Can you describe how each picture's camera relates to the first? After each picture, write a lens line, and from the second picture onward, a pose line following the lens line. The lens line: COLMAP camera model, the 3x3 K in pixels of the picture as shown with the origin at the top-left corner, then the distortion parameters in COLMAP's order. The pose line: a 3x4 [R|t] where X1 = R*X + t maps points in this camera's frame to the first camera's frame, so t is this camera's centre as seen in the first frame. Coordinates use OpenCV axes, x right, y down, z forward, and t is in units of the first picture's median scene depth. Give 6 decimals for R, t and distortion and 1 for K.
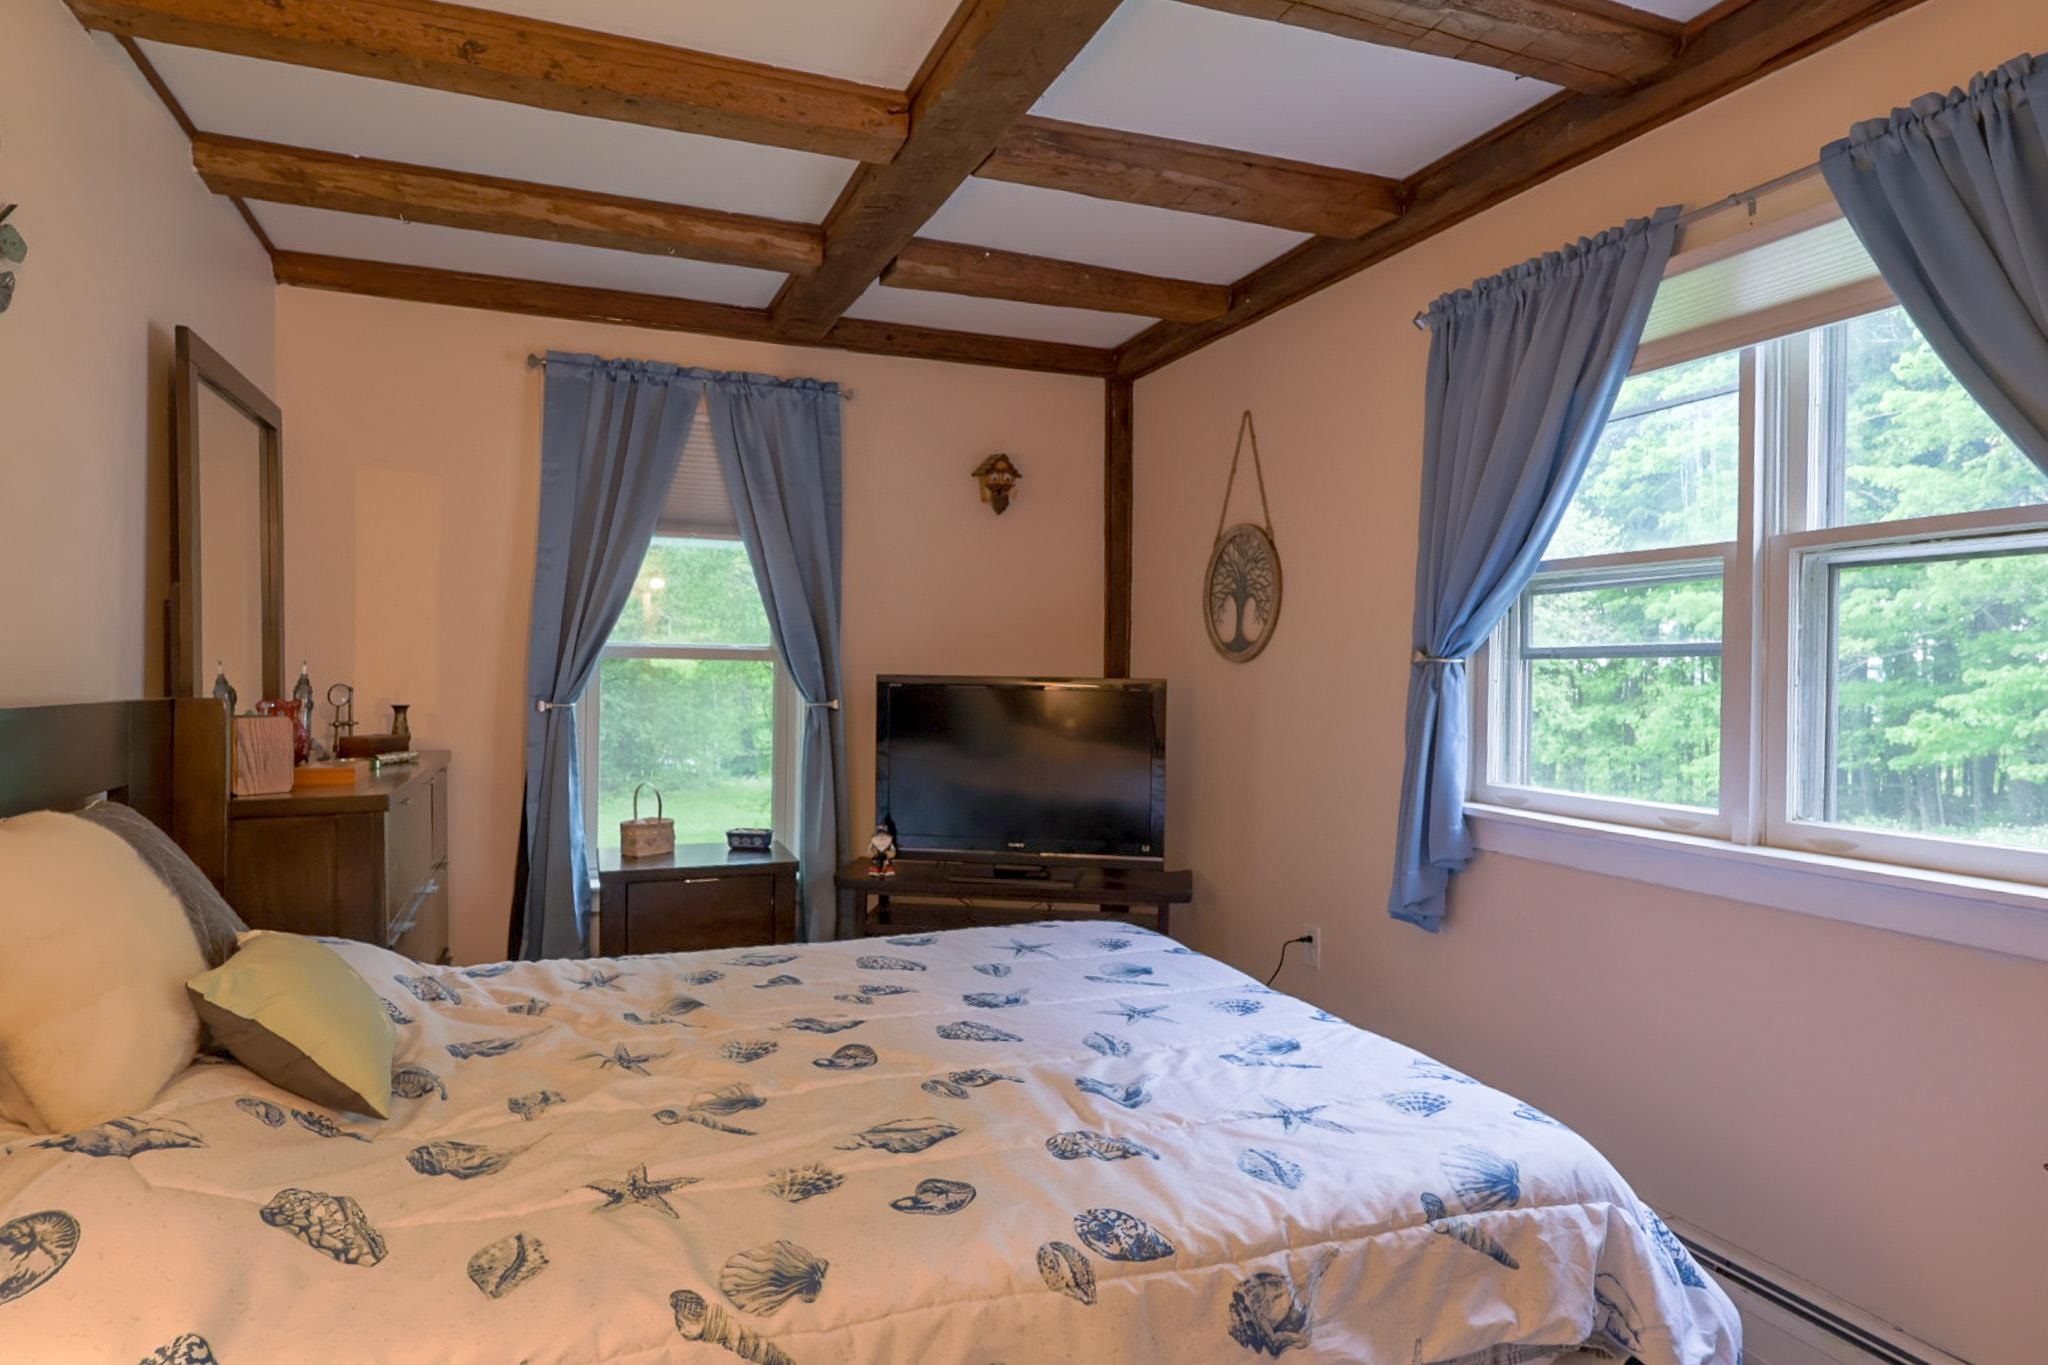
lens RADIAL K [[1170.2, 0, 1077.2], [0, 1170.2, 690.0], [0, 0, 1]] dist [0.001919, 0.000598]
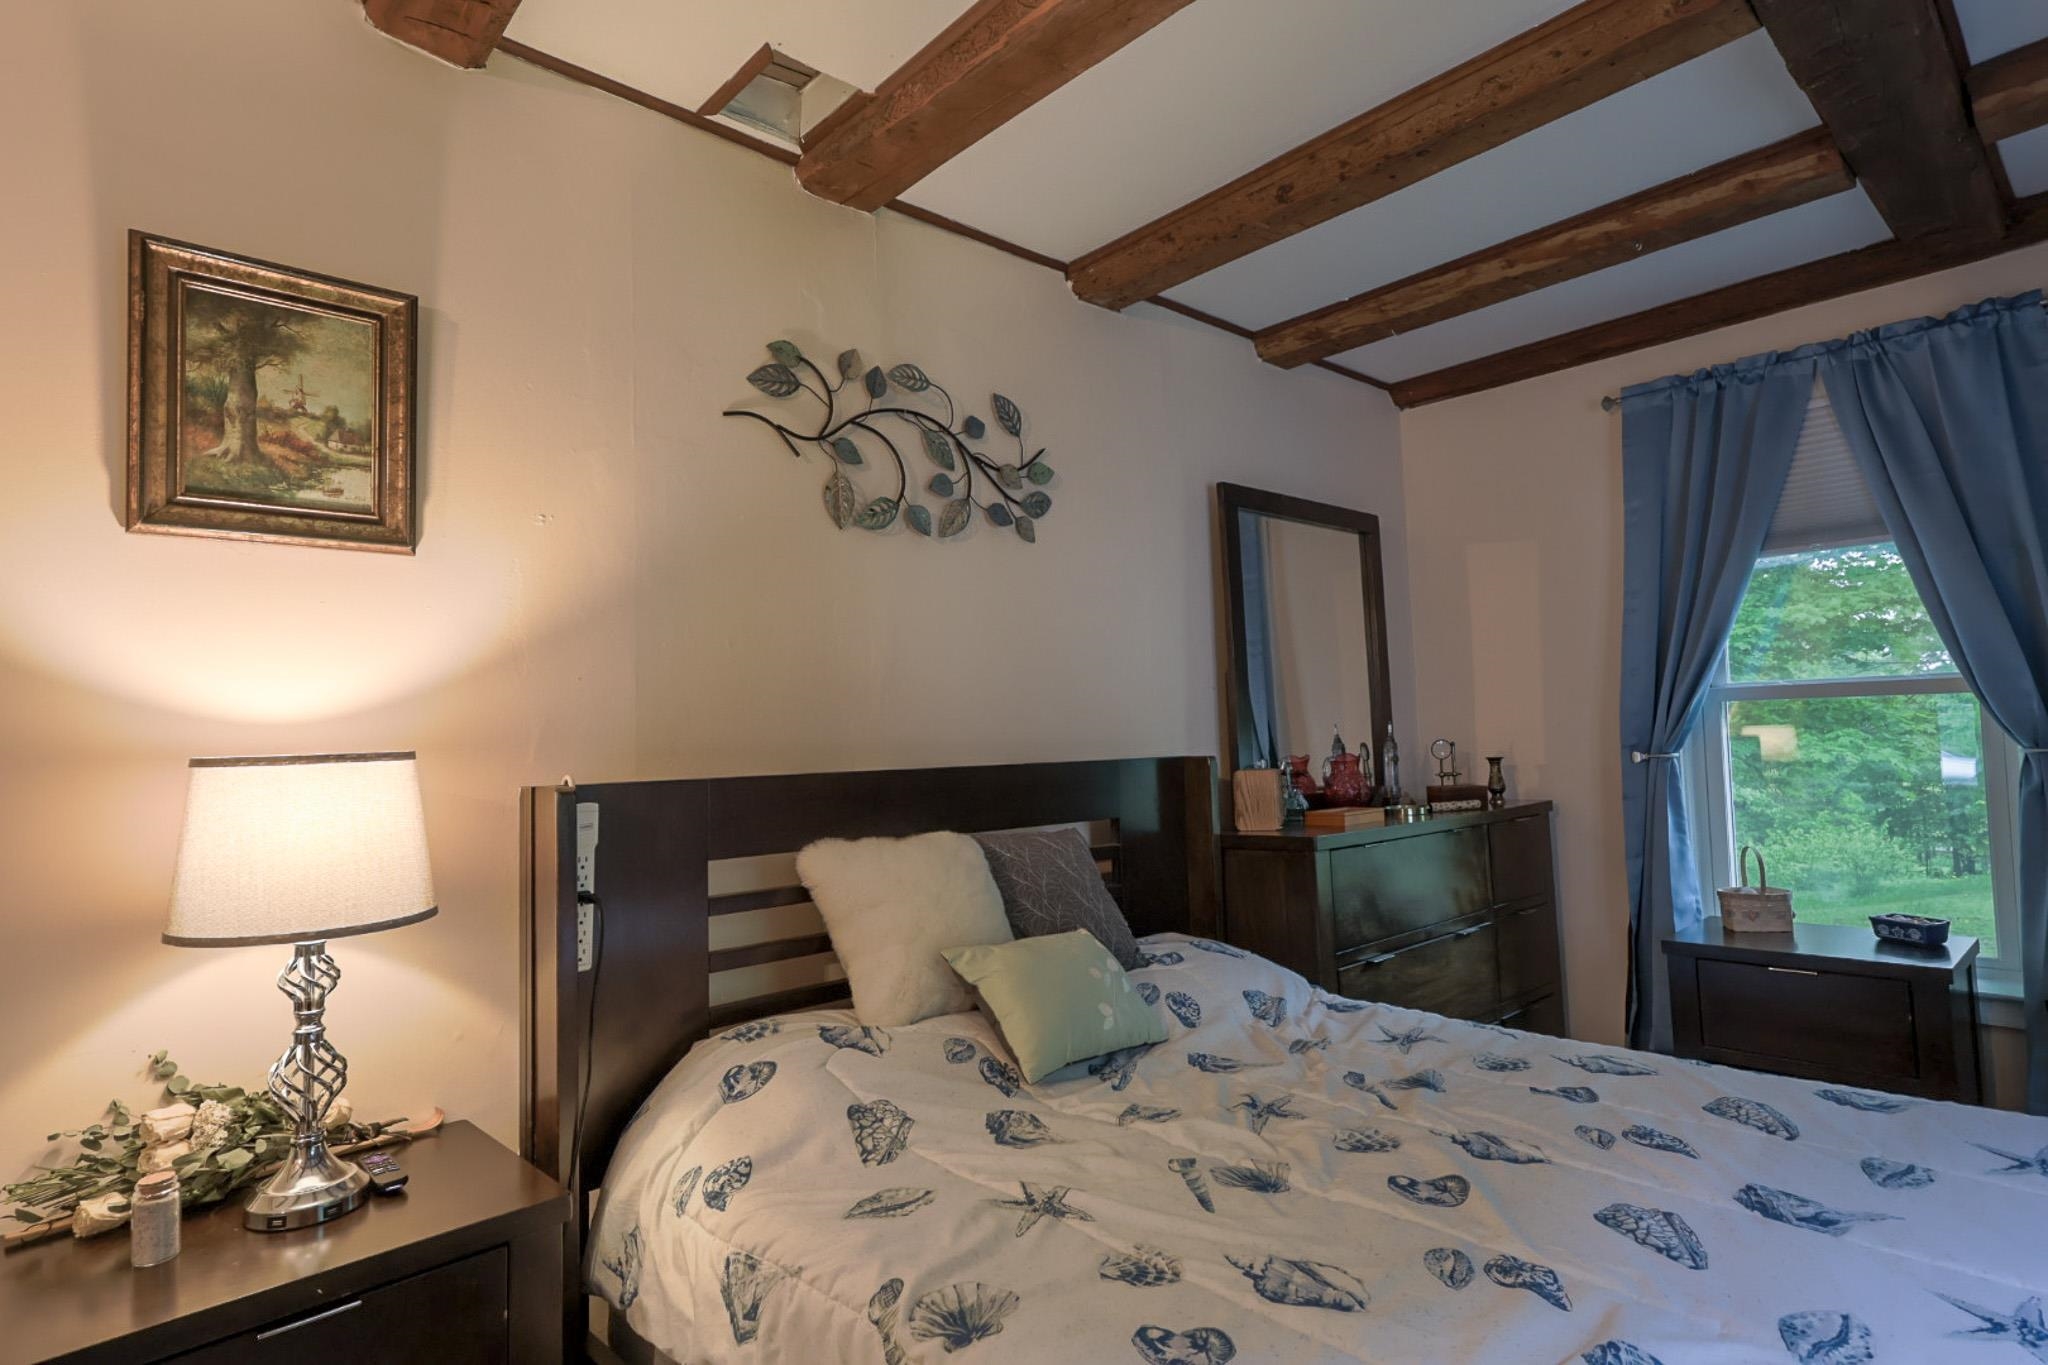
lens RADIAL K [[1103.0, 0, 1012.0], [0, 1103.0, 687.6], [0, 0, 1]] dist [0.004128, 0.001570]
pose [[0.326031, -0.068069, -0.942905, 0.385446], [0.024770, 0.997677, -0.063459, 0.003431], [0.945035, -0.002666, 0.326960, 0.384590]]
